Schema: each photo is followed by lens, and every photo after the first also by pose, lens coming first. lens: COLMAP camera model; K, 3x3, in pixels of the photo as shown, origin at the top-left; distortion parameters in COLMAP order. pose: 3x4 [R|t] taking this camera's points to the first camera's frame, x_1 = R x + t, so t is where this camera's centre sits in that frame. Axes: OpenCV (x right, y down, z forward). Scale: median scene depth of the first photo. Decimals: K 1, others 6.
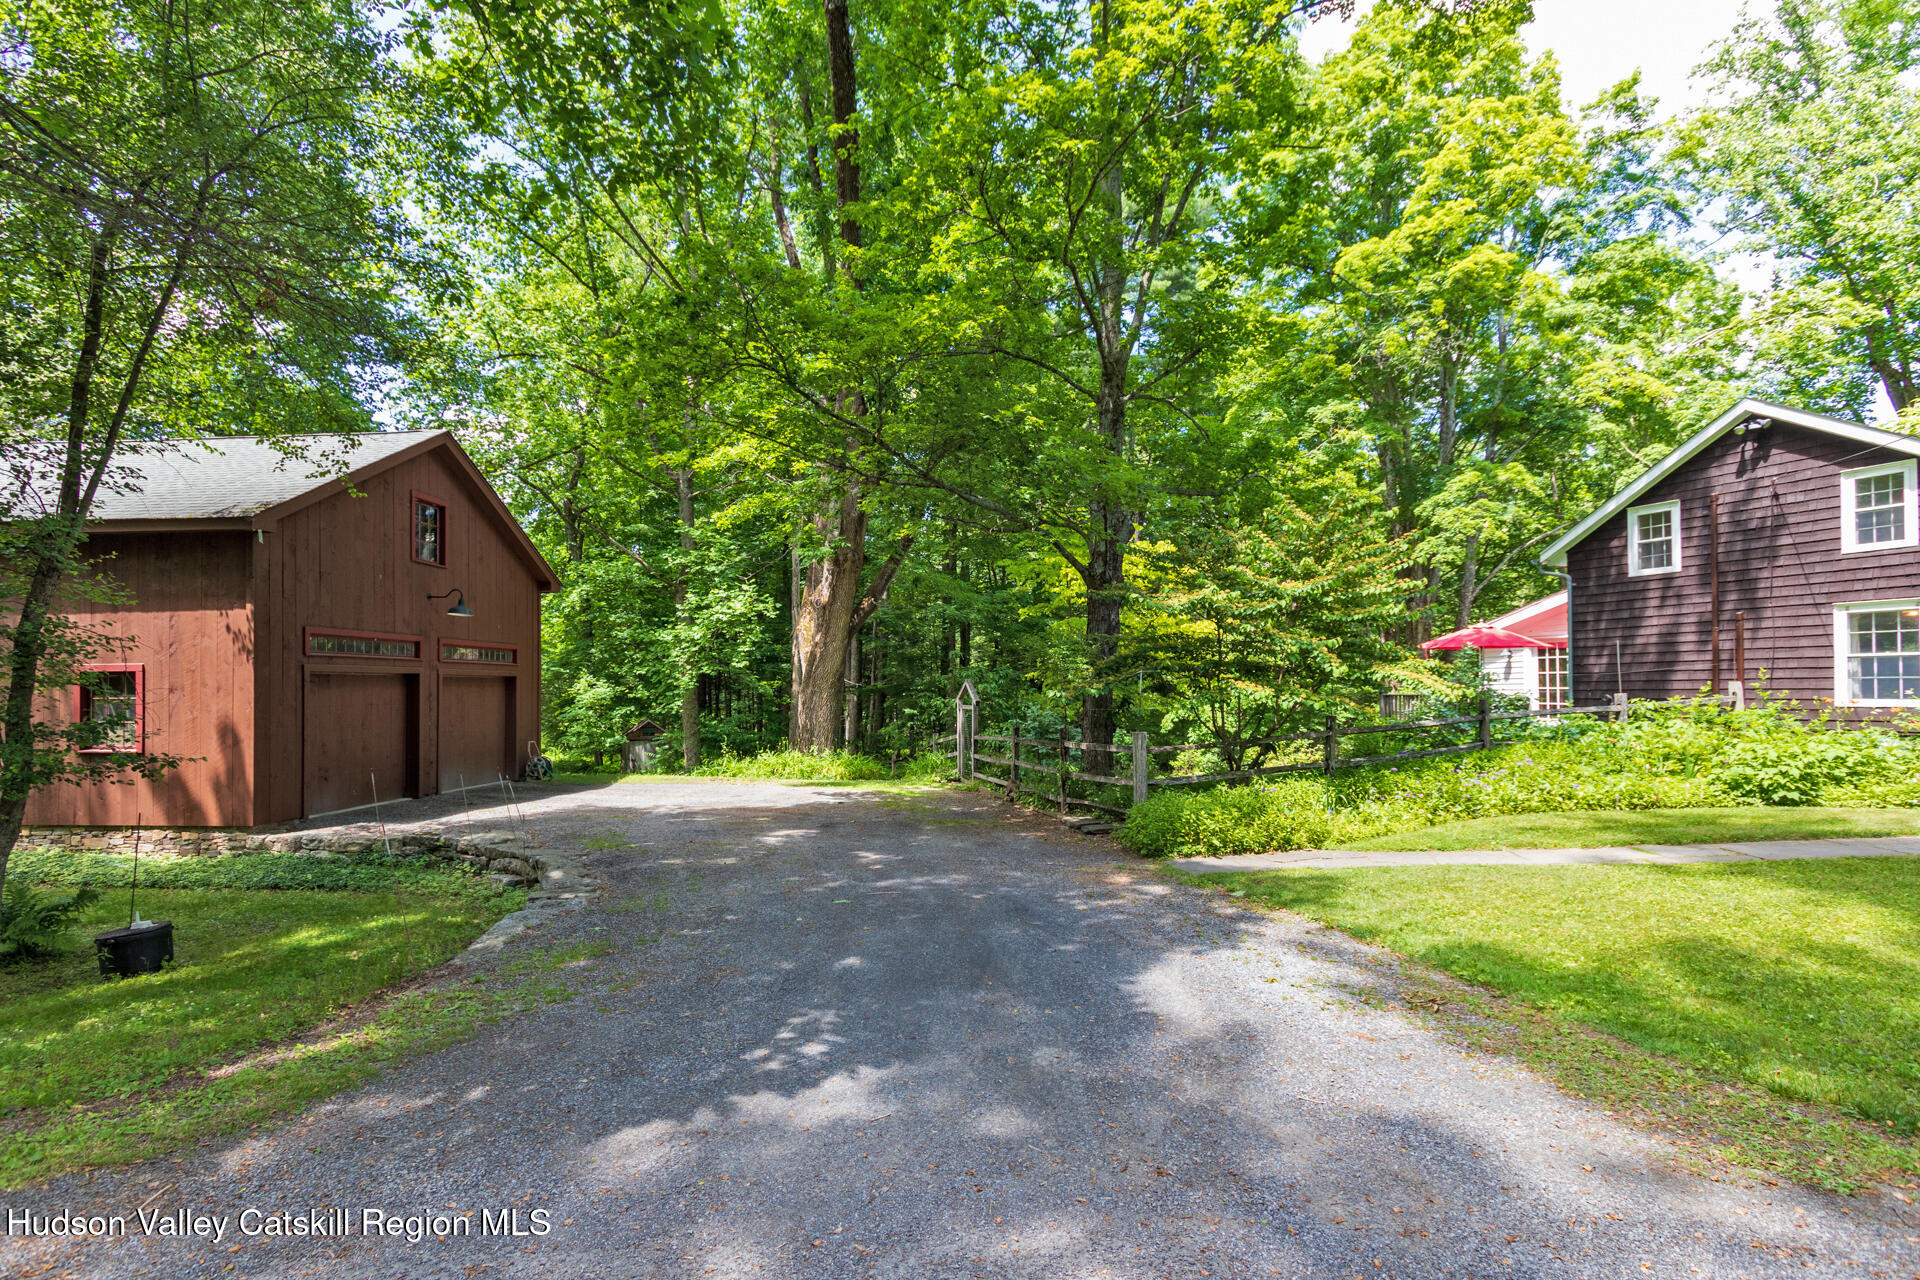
lens RADIAL K [[903.3, 0, 926.0], [0, 903.3, 675.2], [0, 0, 1]] dist [-0.000085, -0.002457]
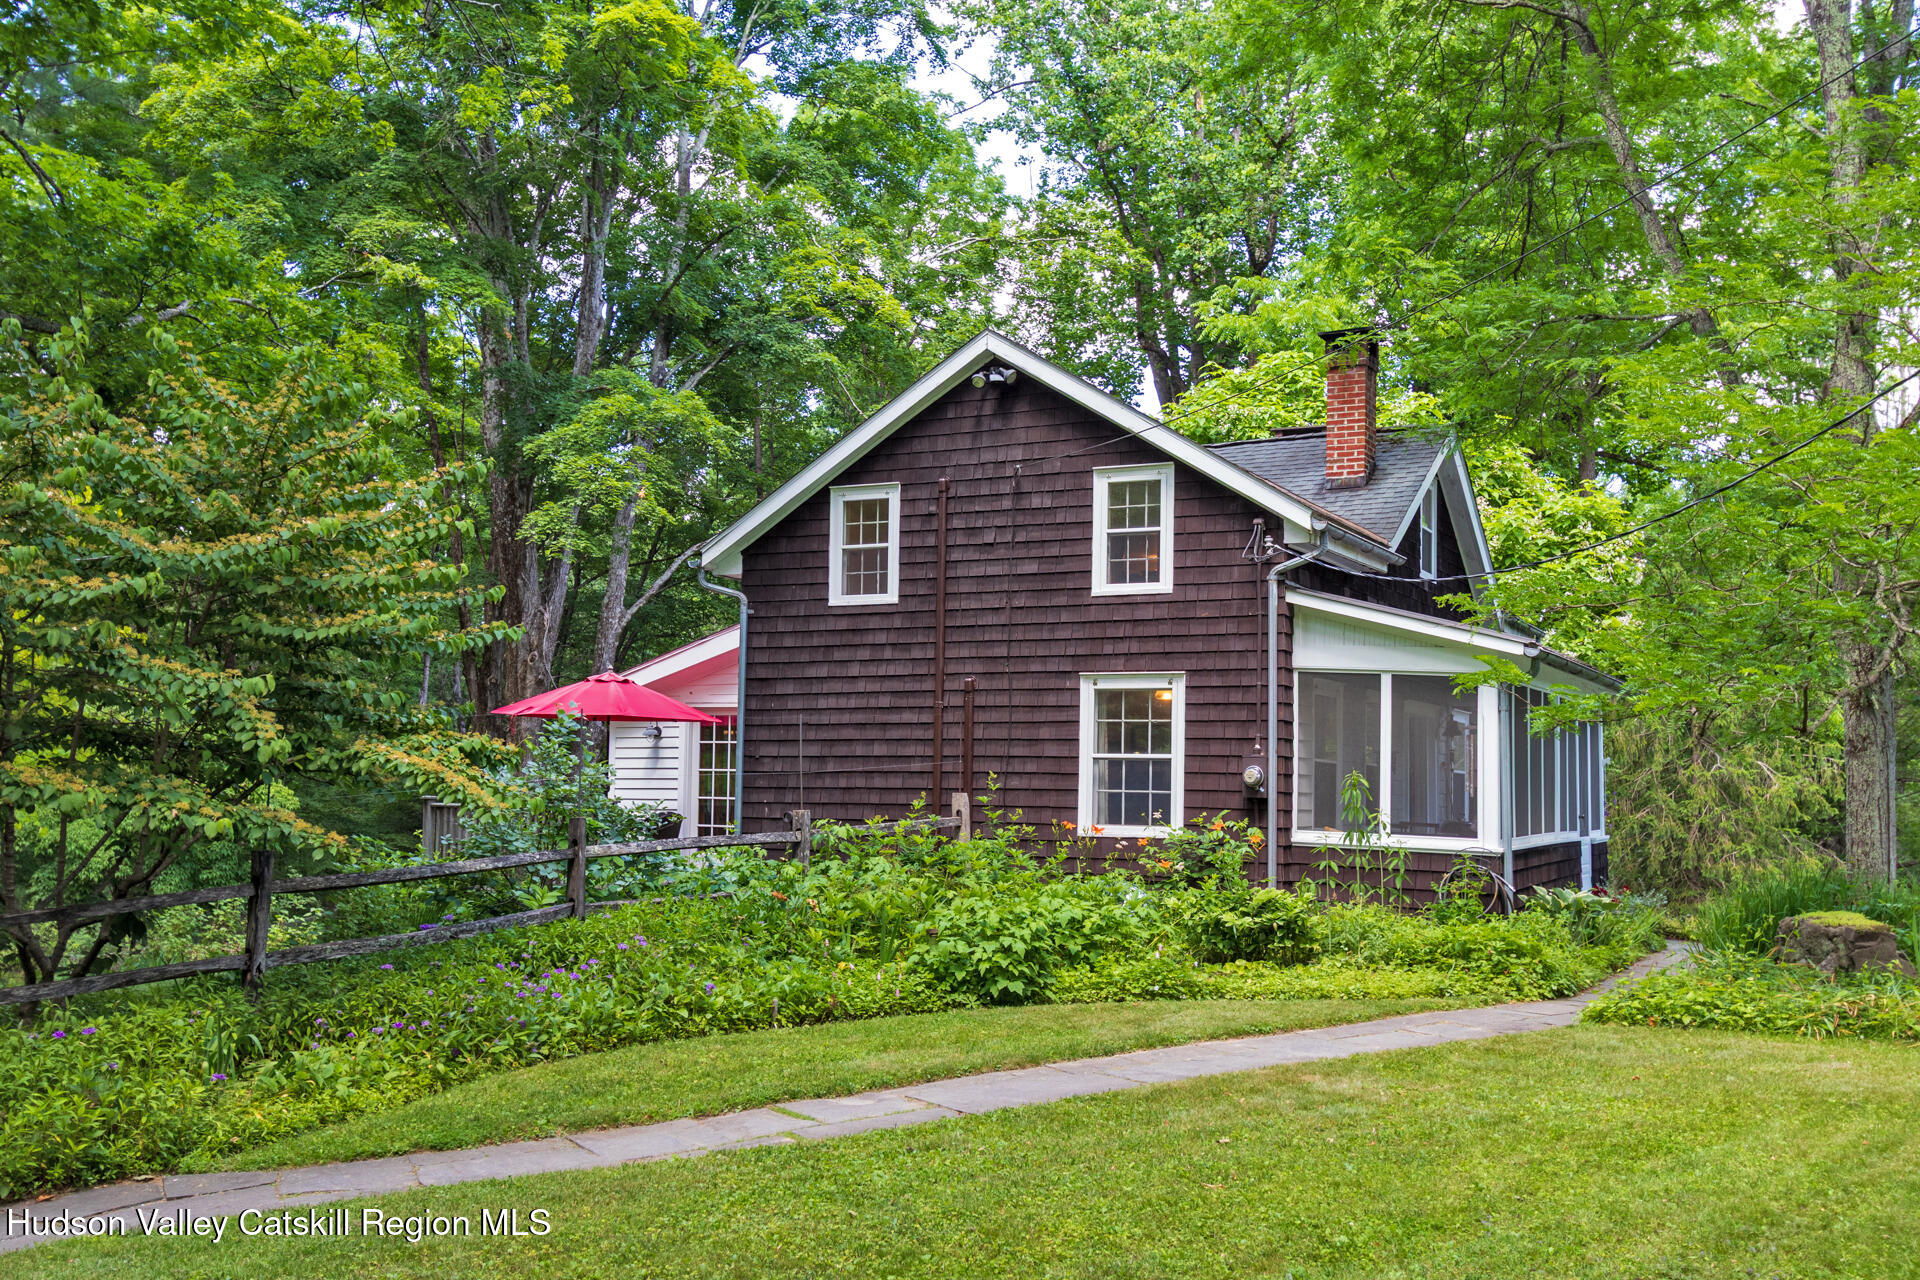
lens RADIAL K [[1822.4, 0, 960.0], [0, 1822.4, 638.8], [0, 0, 1]] dist [0.006103, 0.000000]
pose [[0.755122, 0.076843, 0.651065, 0.103371], [-0.033482, 0.996331, -0.078761, 0.000281], [-0.654729, 0.037675, 0.754924, 0.083153]]
